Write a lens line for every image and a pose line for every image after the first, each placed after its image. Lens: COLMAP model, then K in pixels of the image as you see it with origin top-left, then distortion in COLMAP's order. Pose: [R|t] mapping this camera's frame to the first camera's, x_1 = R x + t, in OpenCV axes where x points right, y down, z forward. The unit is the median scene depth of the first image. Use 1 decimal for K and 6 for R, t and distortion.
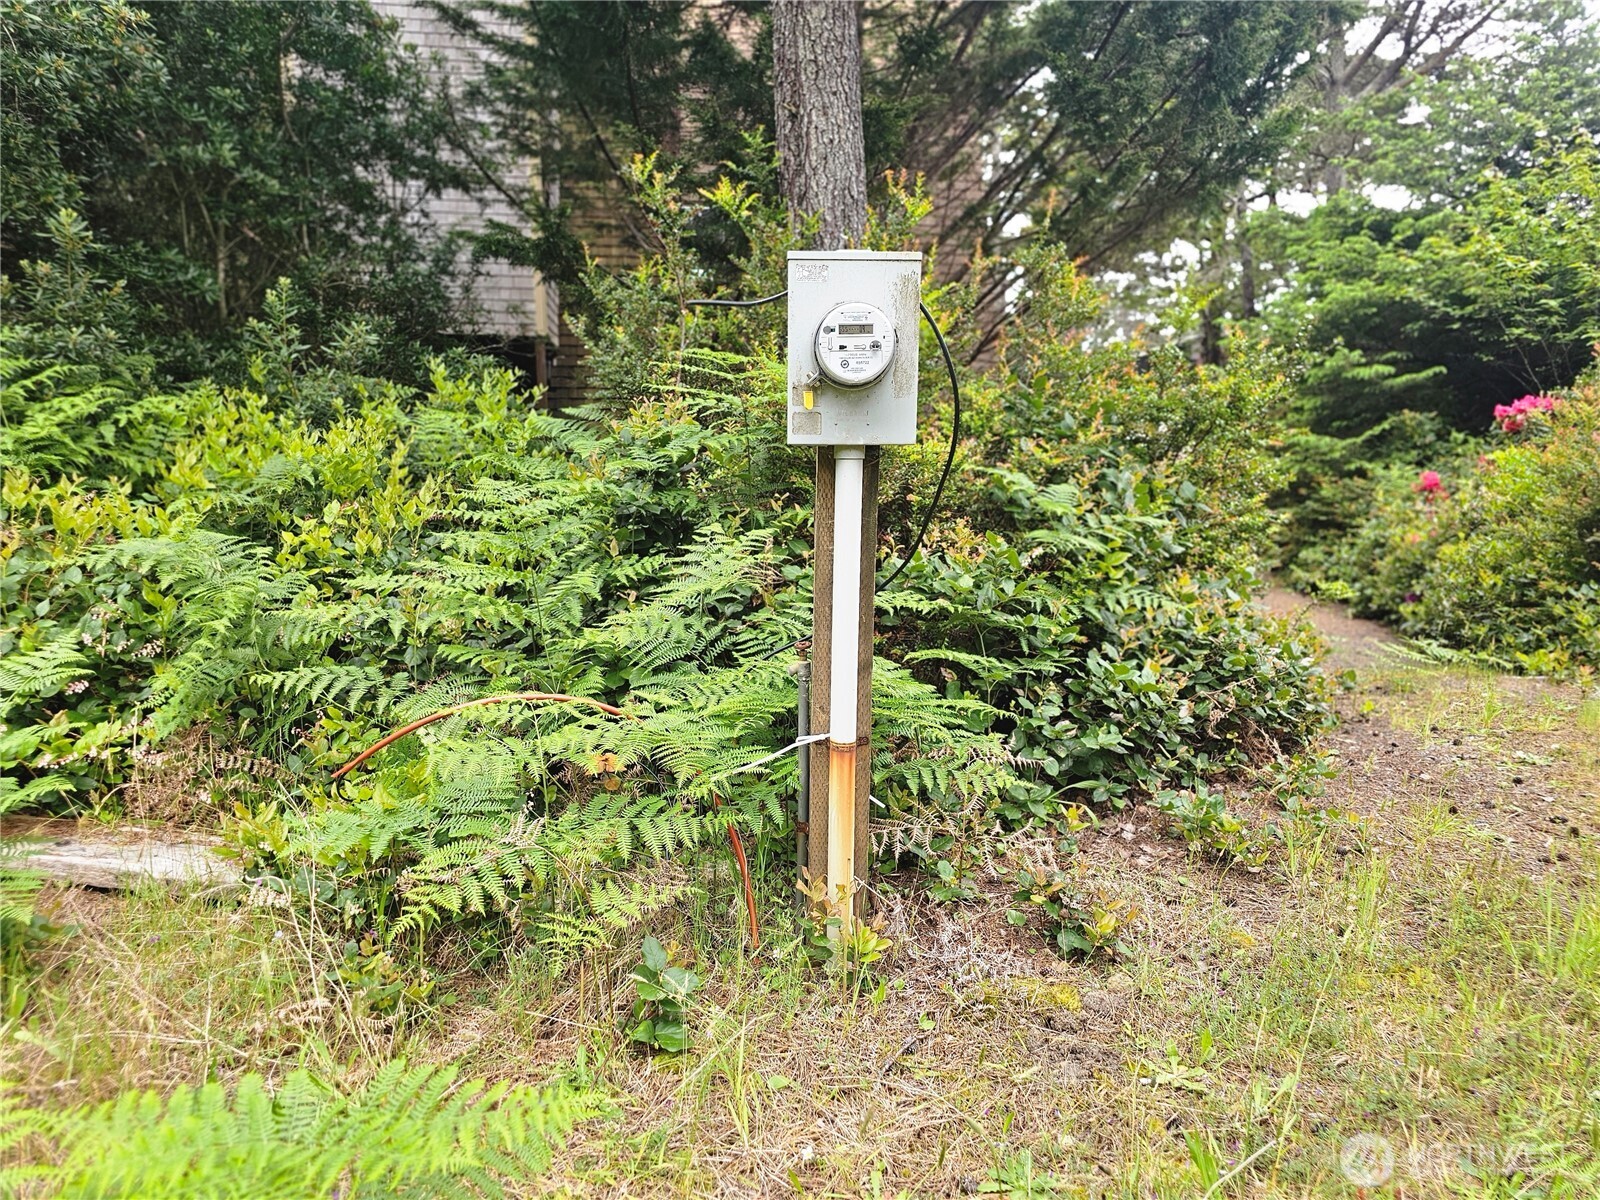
lens RADIAL K [[1077.8, 0, 800.0], [0, 1077.8, 600.0], [0, 0, 1]] dist [0.101585, -0.080123]
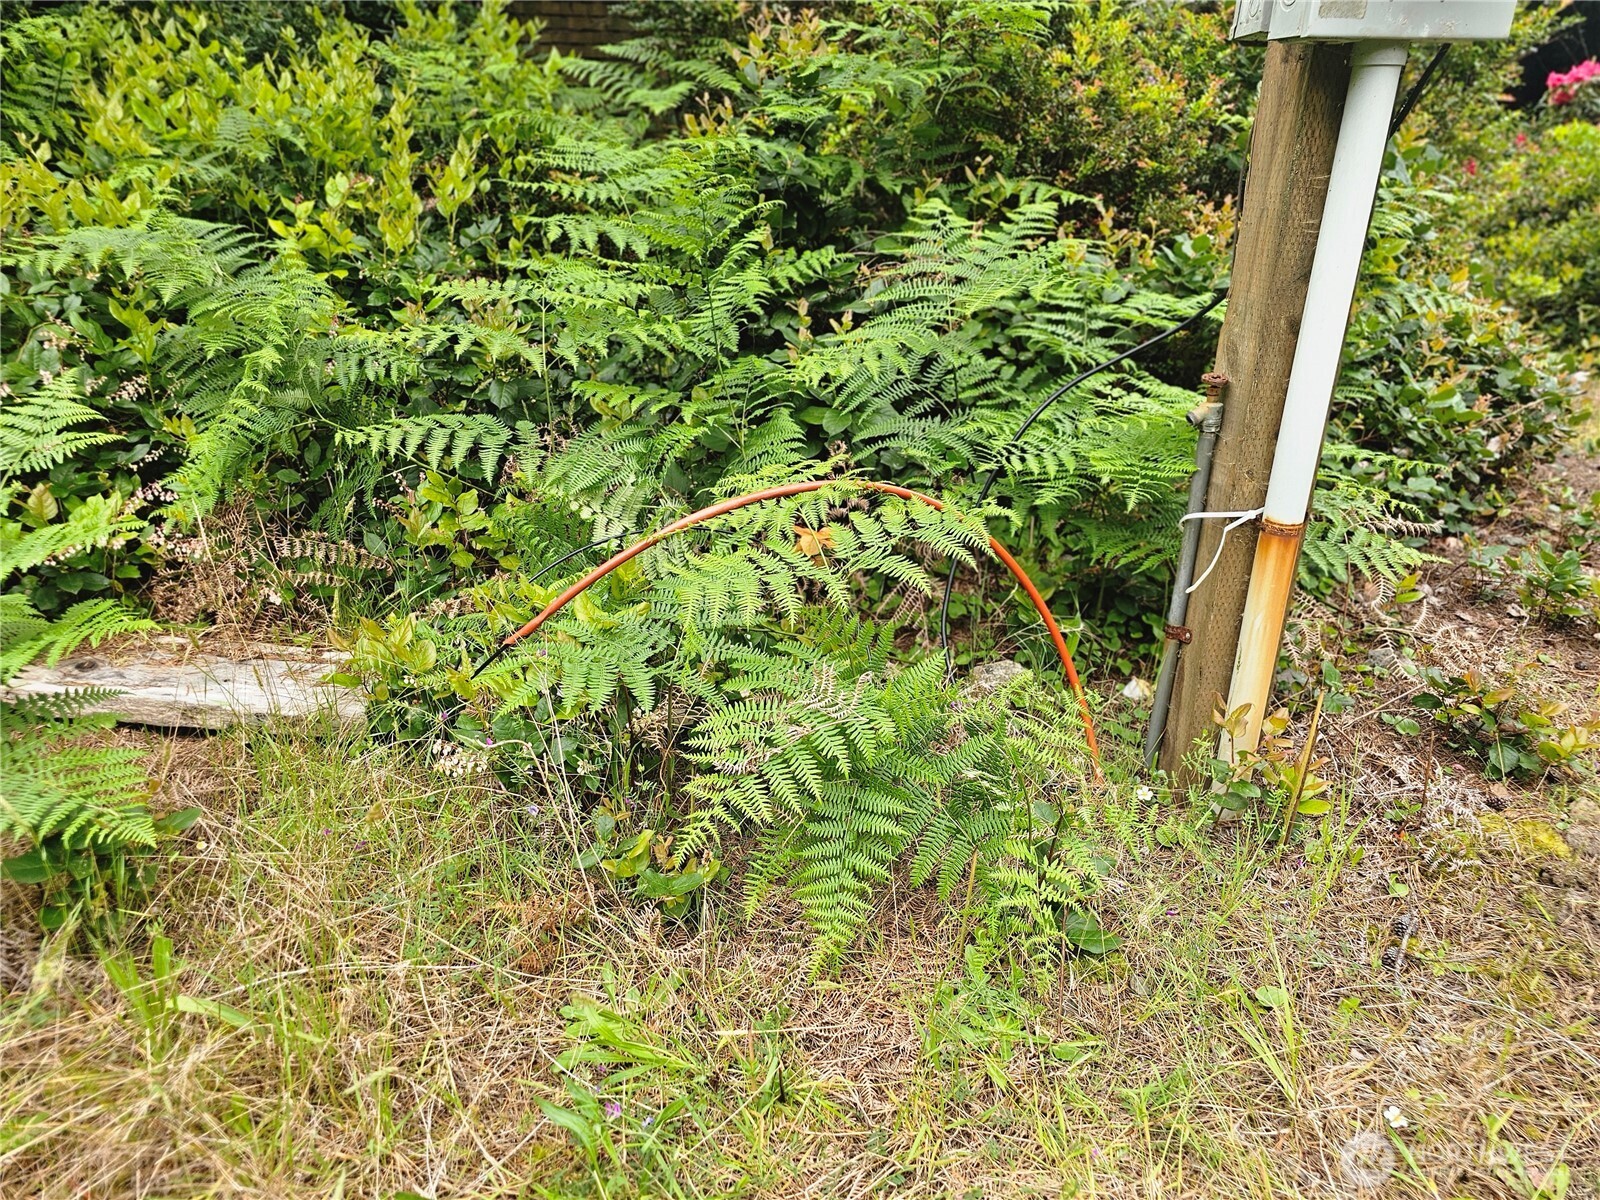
lens RADIAL K [[1071.1, 0, 800.0], [0, 1071.1, 600.0], [0, 0, 1]] dist [0.027673, -0.005420]
pose [[0.994891, -0.038936, 0.093147, -0.225174], [0.013176, 0.964823, 0.262568, -0.003106], [-0.100094, -0.259999, 0.960407, 0.241478]]
